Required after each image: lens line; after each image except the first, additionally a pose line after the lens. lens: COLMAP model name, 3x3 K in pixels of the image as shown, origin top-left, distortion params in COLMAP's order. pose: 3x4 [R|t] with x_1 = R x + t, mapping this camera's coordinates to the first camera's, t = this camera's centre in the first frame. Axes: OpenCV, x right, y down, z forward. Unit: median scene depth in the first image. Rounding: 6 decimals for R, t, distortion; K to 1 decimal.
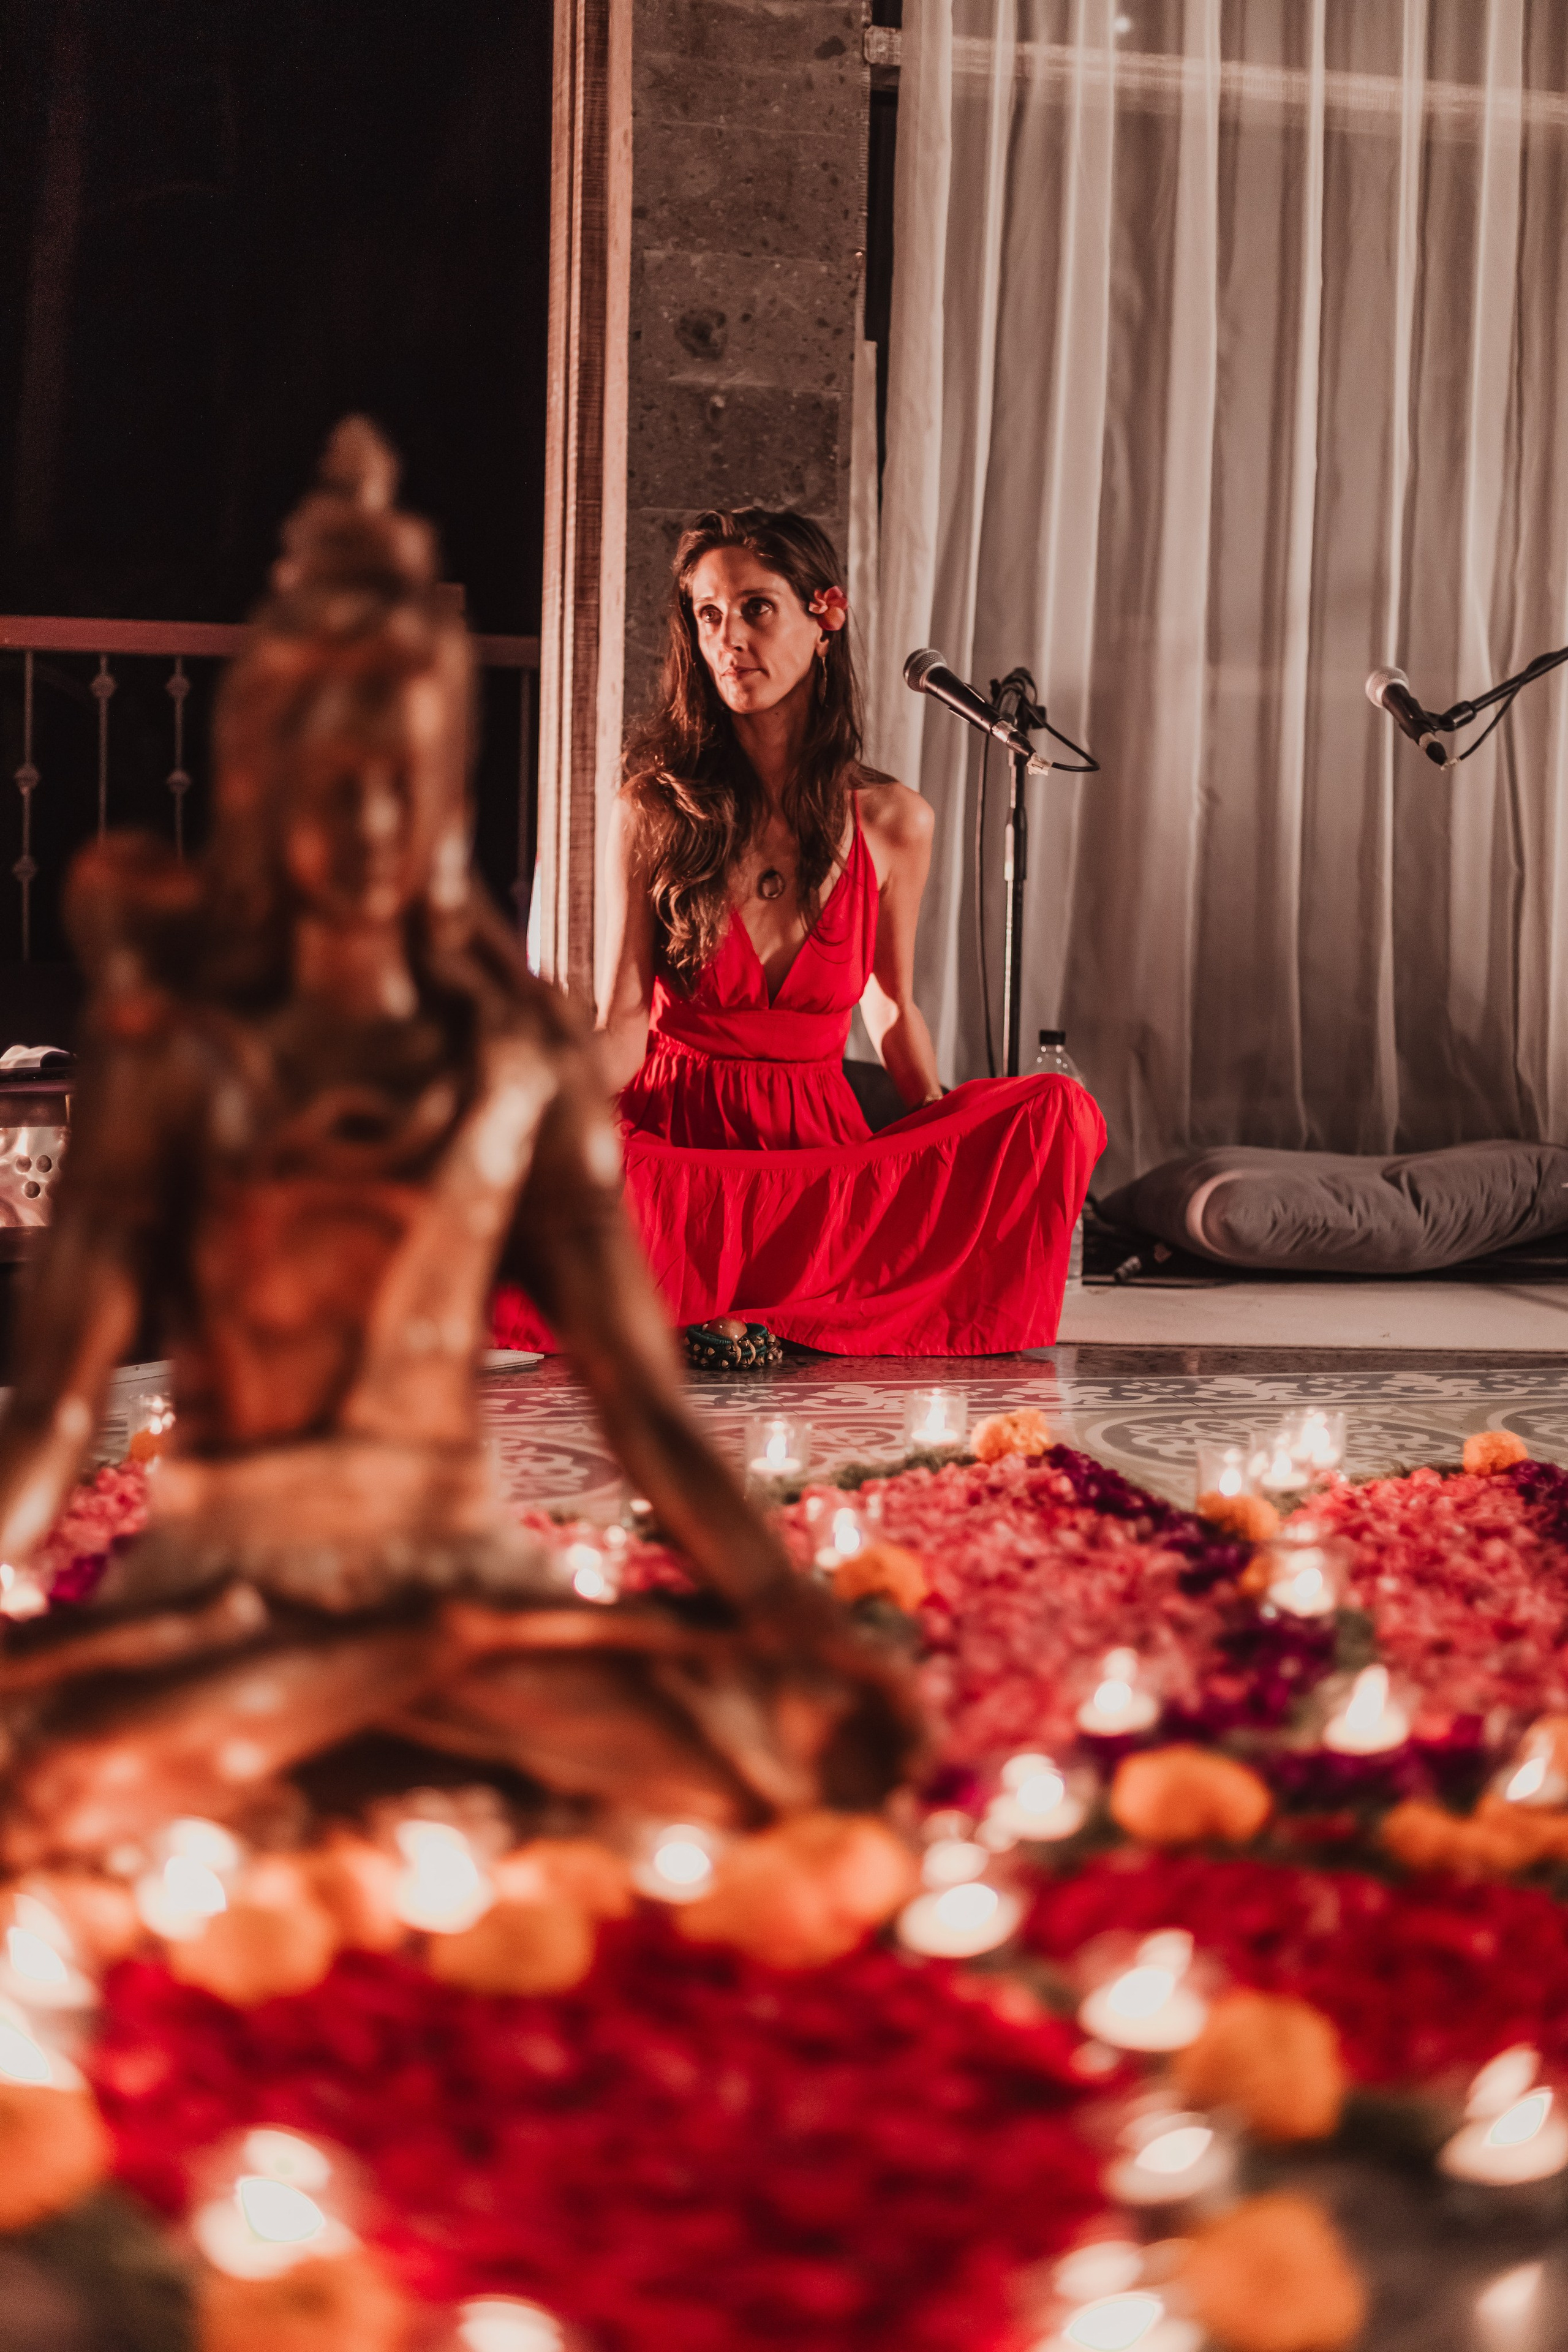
lens RADIAL K [[3383.0, 0, 784.0], [0, 3383.0, 1176.0], [0, 0, 1]] dist [-0.018490, 0.067448]
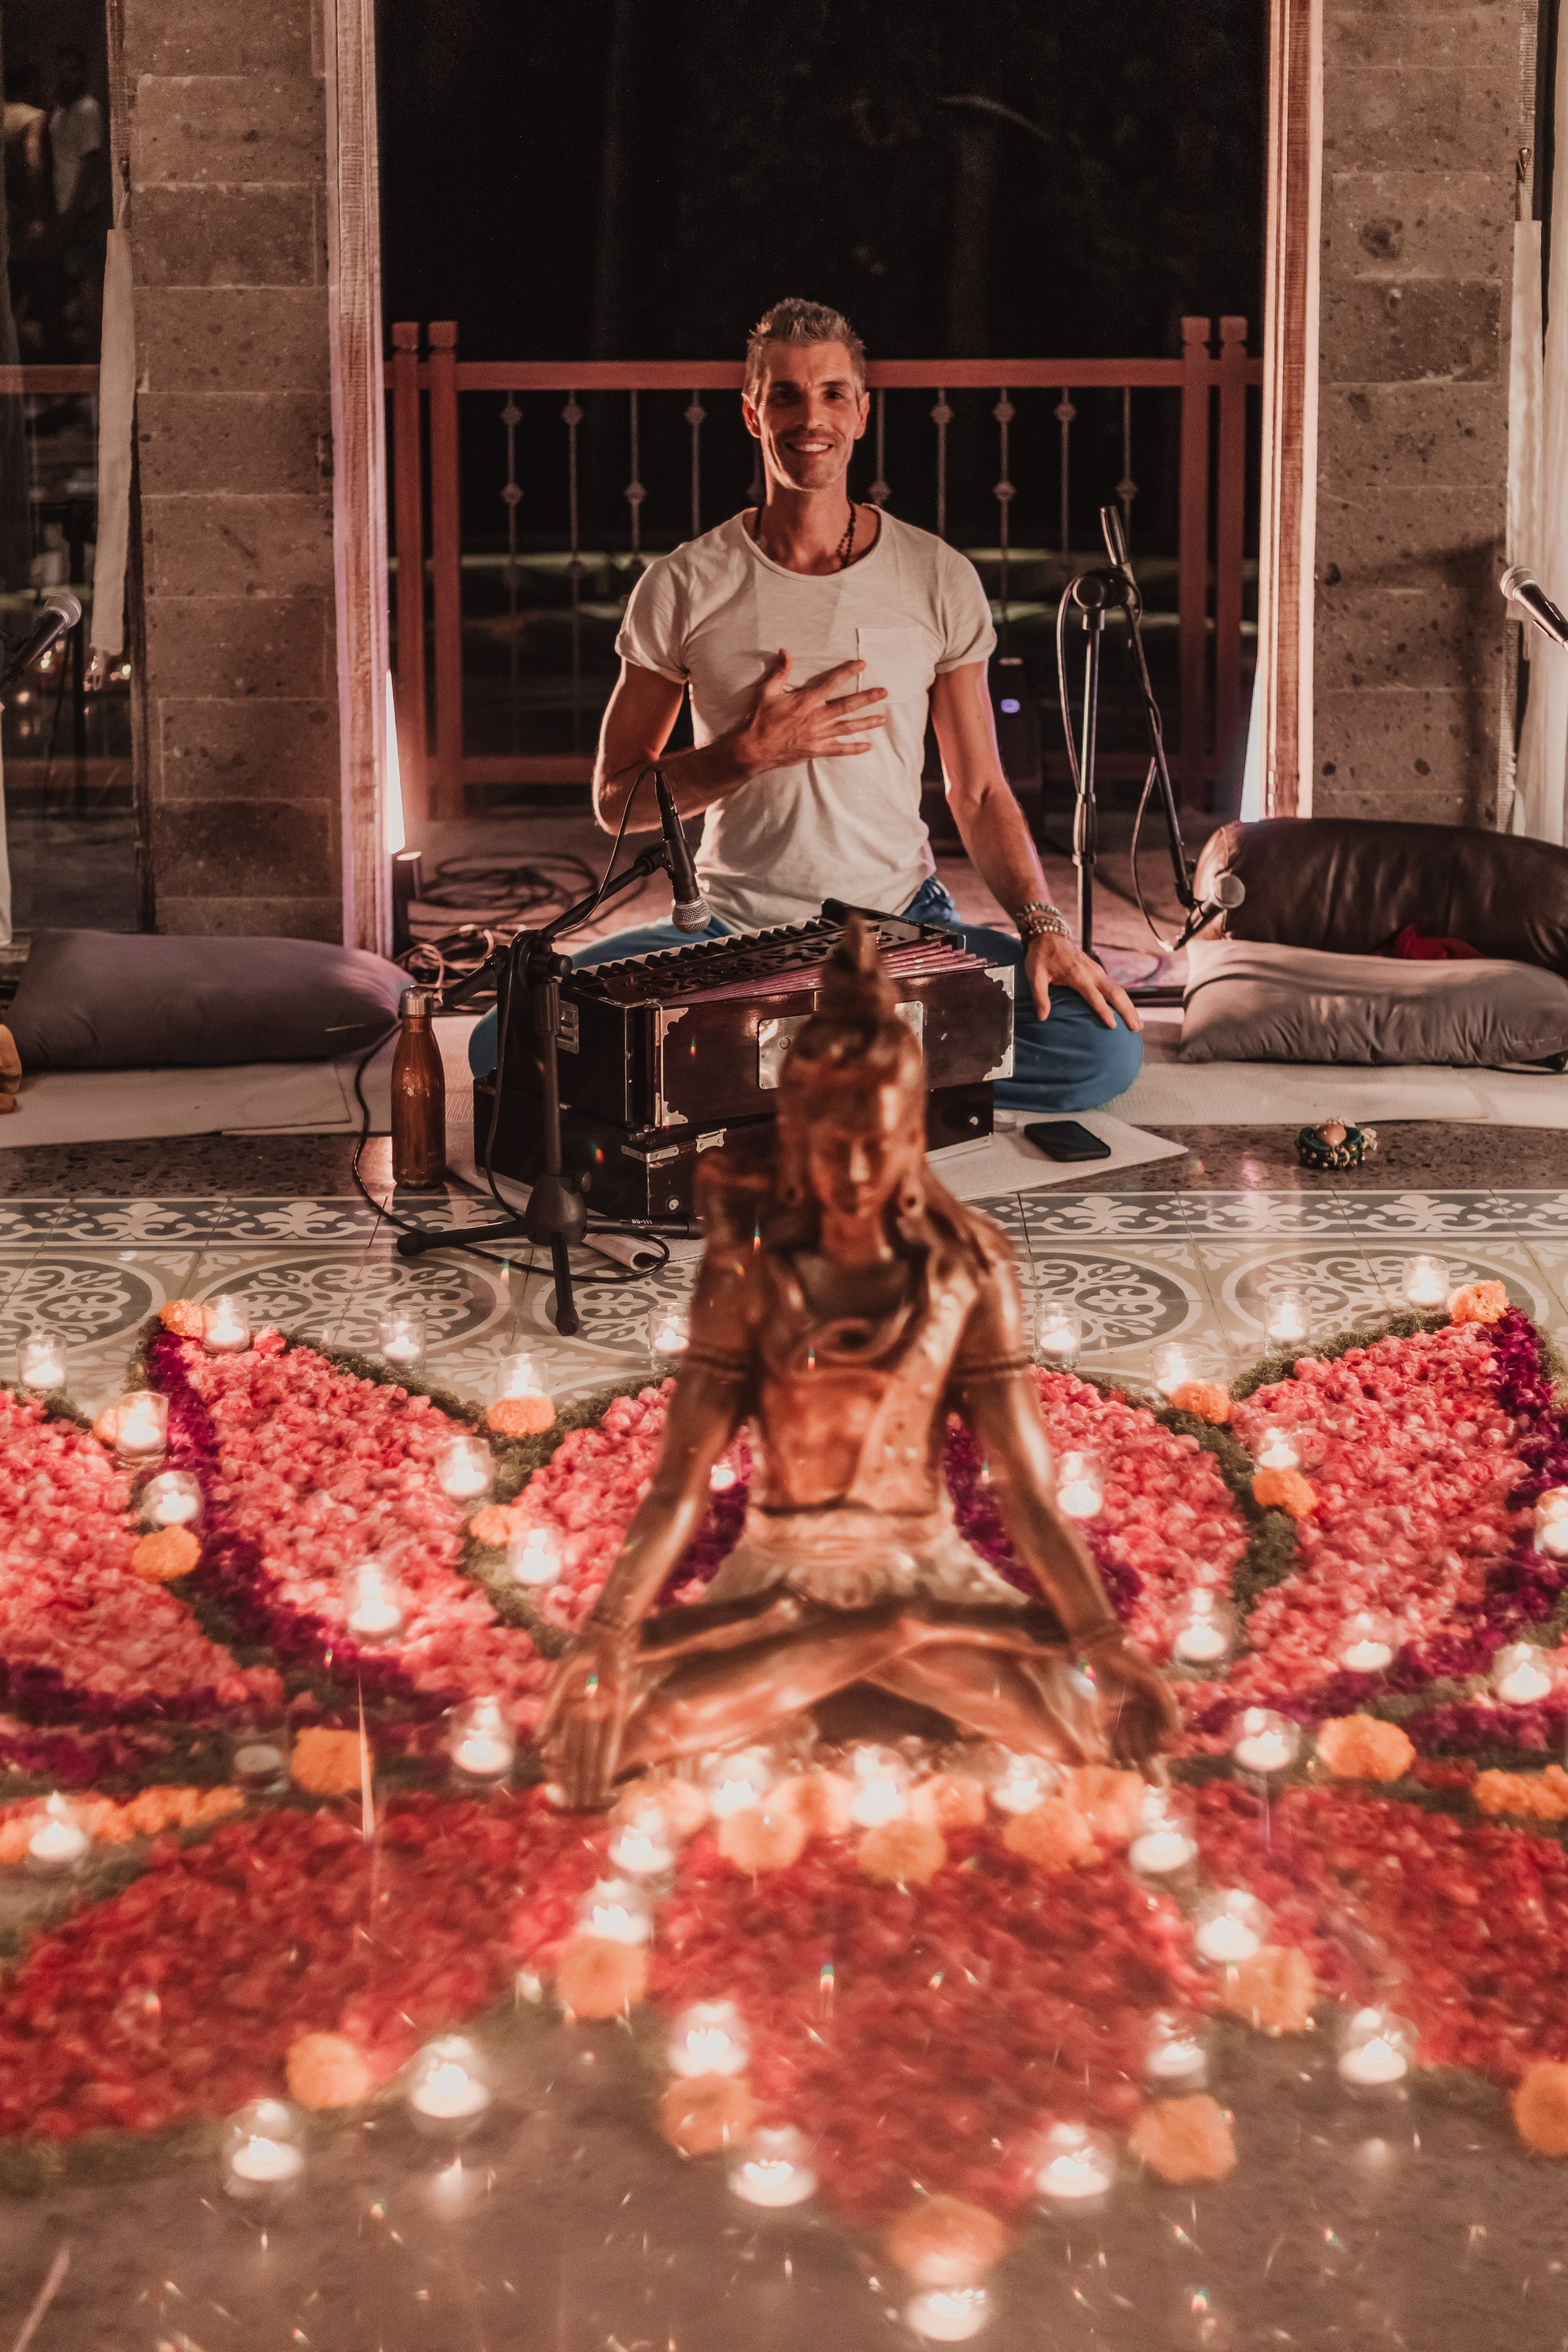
lens RADIAL K [[3283.8, 0, 781.5], [0, 3283.8, 796.7], [0, 0, 1]] dist [-0.016222, 0.006884]
pose [[0.960254, 0.020608, -0.278367, 0.100456], [0.000558, 0.997127, 0.075744, -0.139882], [0.279128, -0.072889, 0.957484, -0.197459]]
